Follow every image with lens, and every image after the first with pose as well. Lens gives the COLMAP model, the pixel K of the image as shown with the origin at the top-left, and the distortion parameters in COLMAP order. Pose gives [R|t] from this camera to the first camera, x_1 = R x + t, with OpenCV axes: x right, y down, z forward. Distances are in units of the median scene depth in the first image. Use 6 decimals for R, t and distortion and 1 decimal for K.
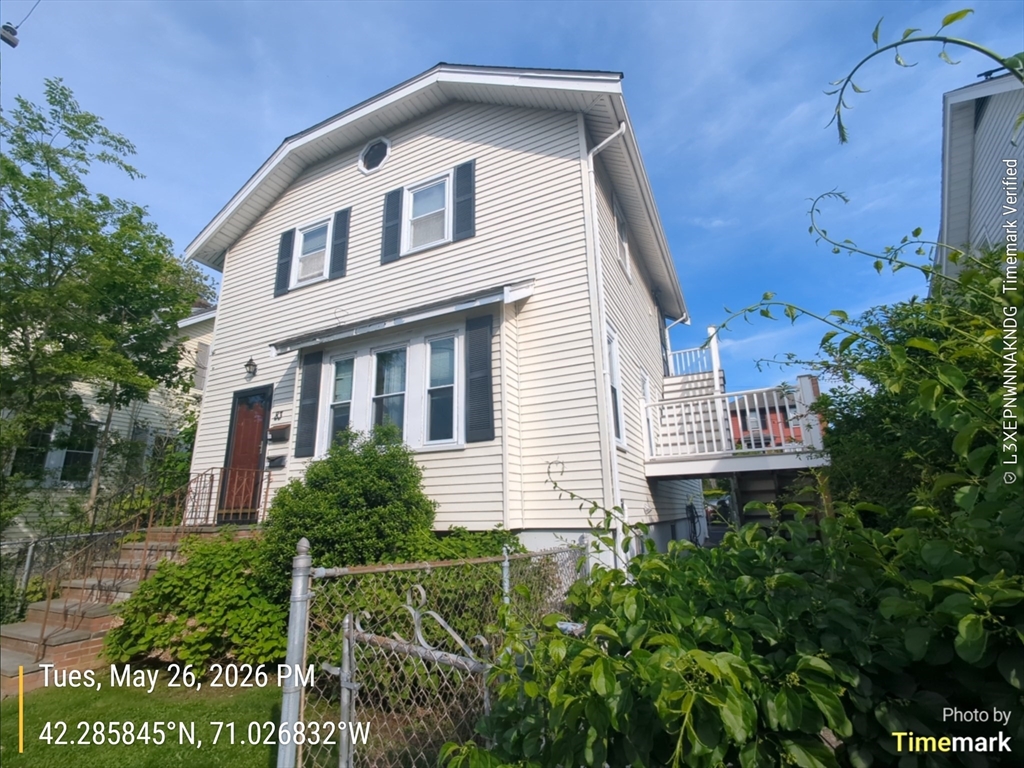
lens RADIAL K [[477.3, 0, 510.9], [0, 477.3, 382.0], [0, 0, 1]] dist [-0.004428, -0.000445]
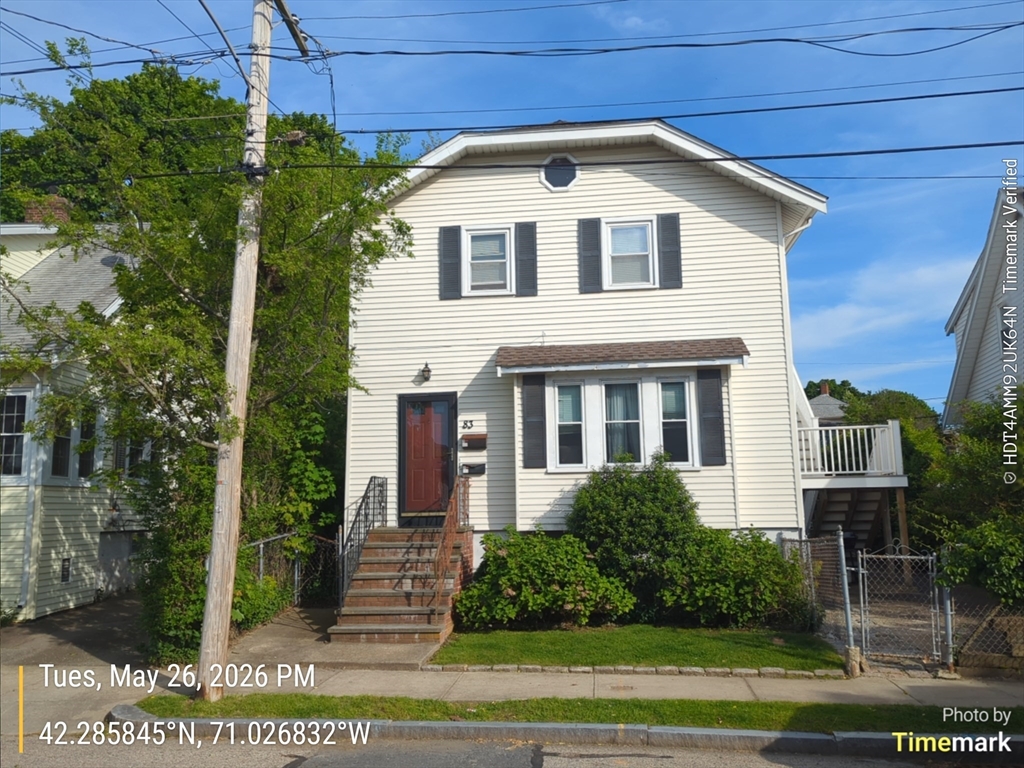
lens RADIAL K [[836.2, 0, 510.6], [0, 836.2, 383.6], [0, 0, 1]] dist [0.053067, -0.039748]
pose [[0.942036, 0.055375, 0.330910, -1.121408], [-0.092170, 0.991052, 0.096545, -0.226184], [-0.322603, -0.121449, 0.938711, -0.821669]]
